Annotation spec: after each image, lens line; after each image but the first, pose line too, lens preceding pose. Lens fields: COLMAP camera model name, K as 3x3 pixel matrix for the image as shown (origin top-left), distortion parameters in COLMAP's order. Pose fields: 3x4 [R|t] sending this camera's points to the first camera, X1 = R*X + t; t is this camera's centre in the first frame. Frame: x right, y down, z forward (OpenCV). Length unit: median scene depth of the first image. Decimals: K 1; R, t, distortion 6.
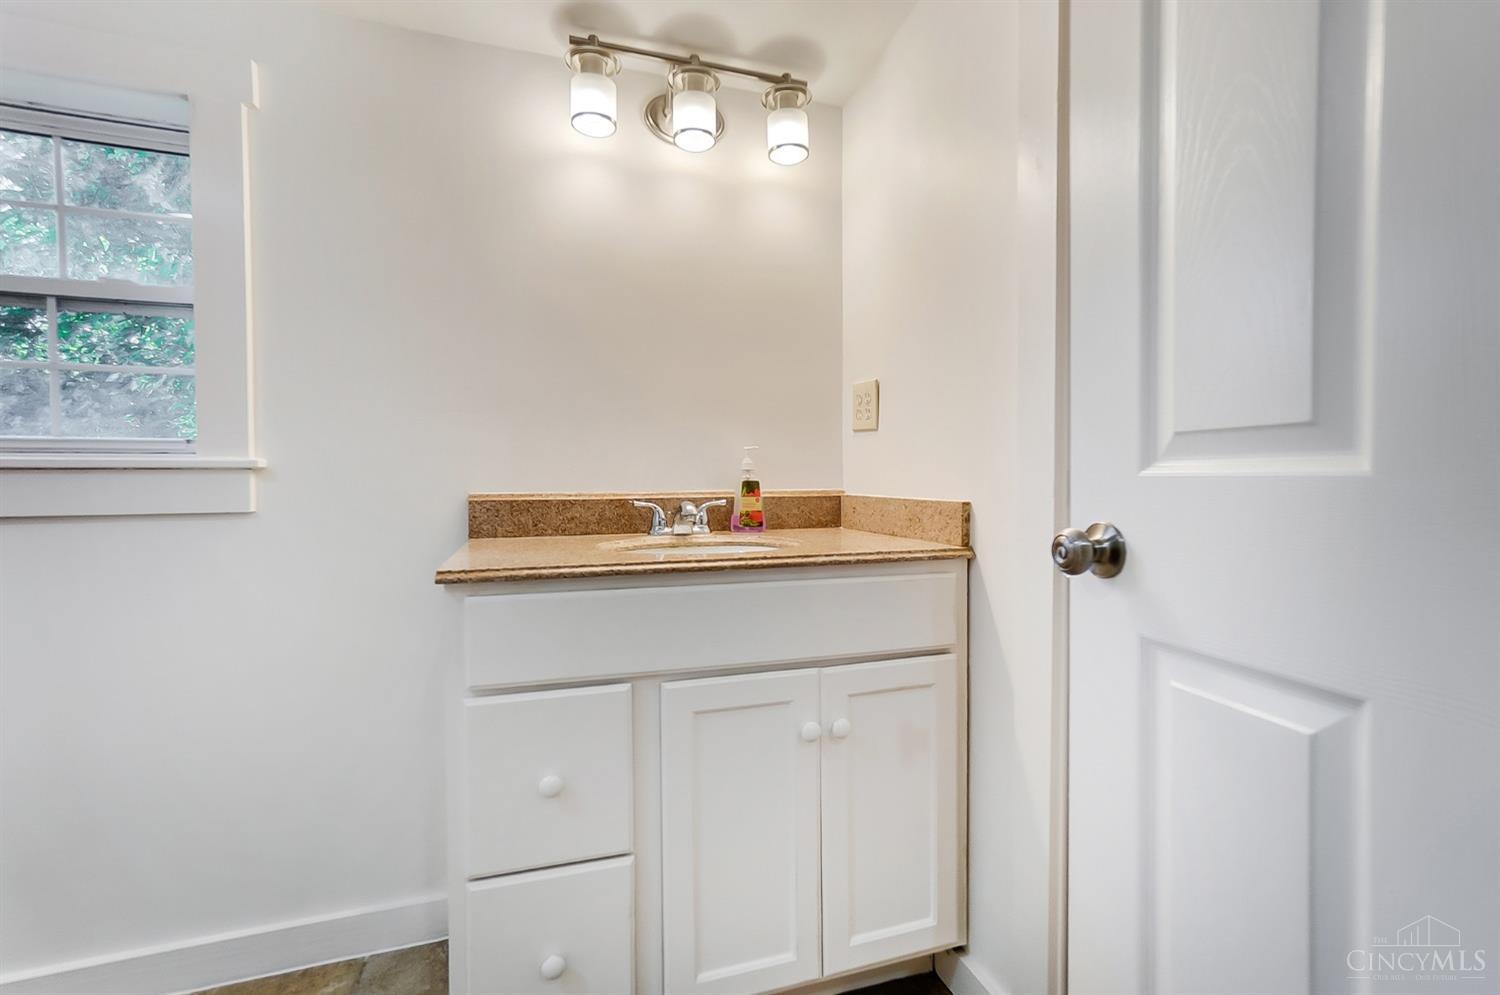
lens RADIAL K [[668.0, 0, 751.0], [0, 668.0, 479.8], [0, 0, 1]] dist [-0.000176, 0.015499]
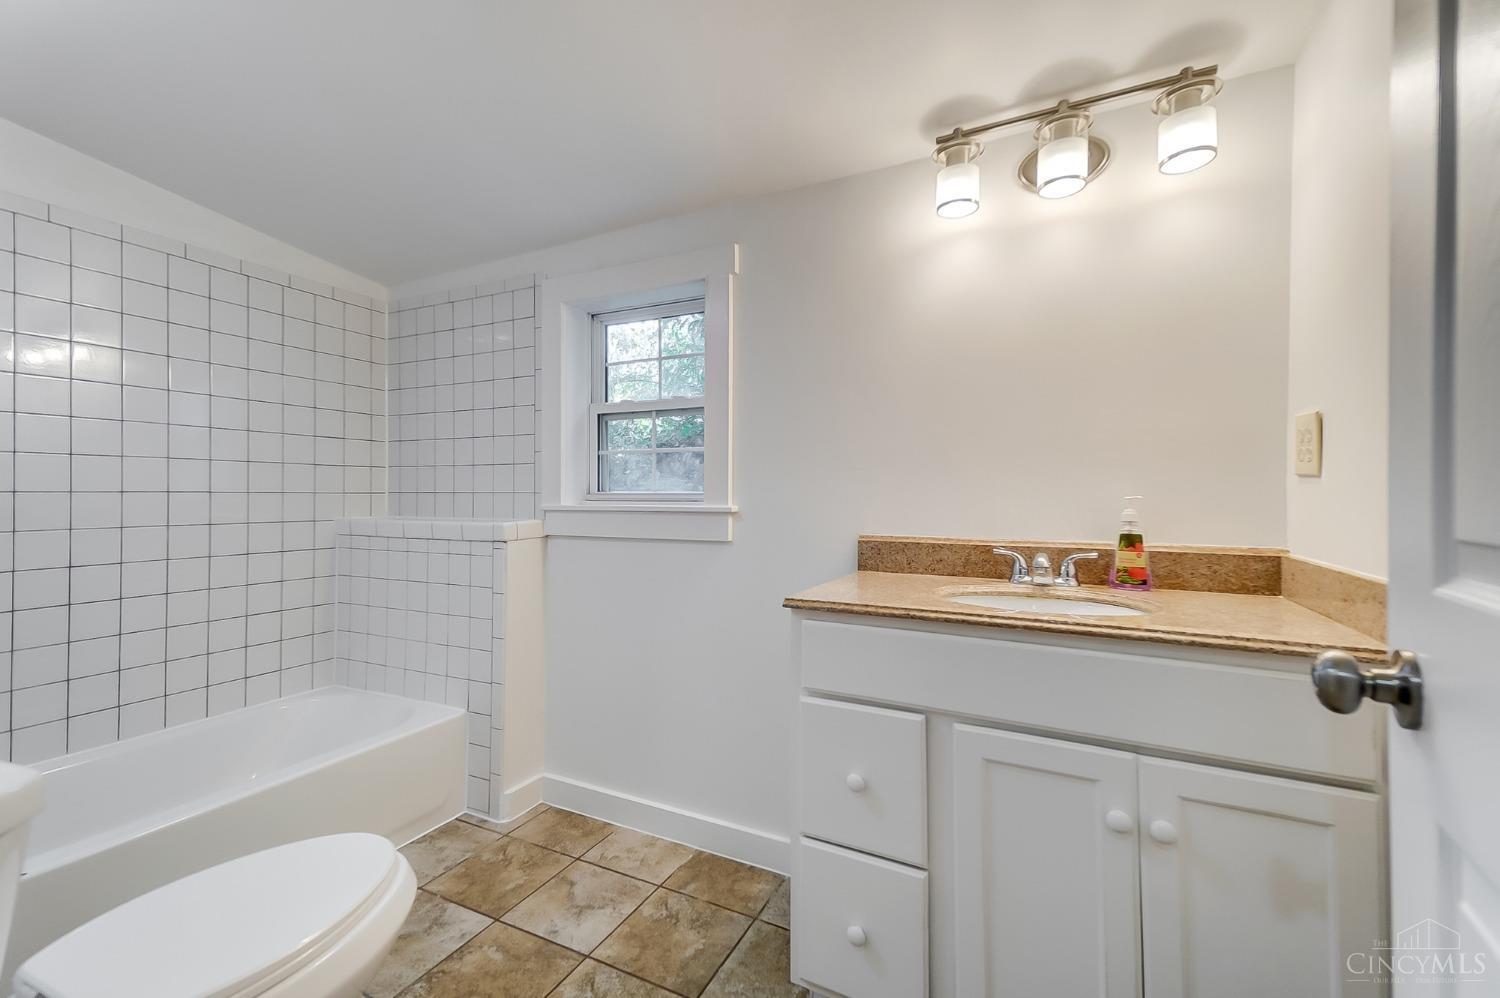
lens RADIAL K [[631.7, 0, 750.3], [0, 631.7, 493.3], [0, 0, 1]] dist [0.044456, 0.000046]
pose [[0.722517, 0.003006, -0.691347, 0.242490], [-0.011170, 0.999911, -0.007325, -0.044142], [0.691263, 0.013015, 0.722486, 0.000485]]
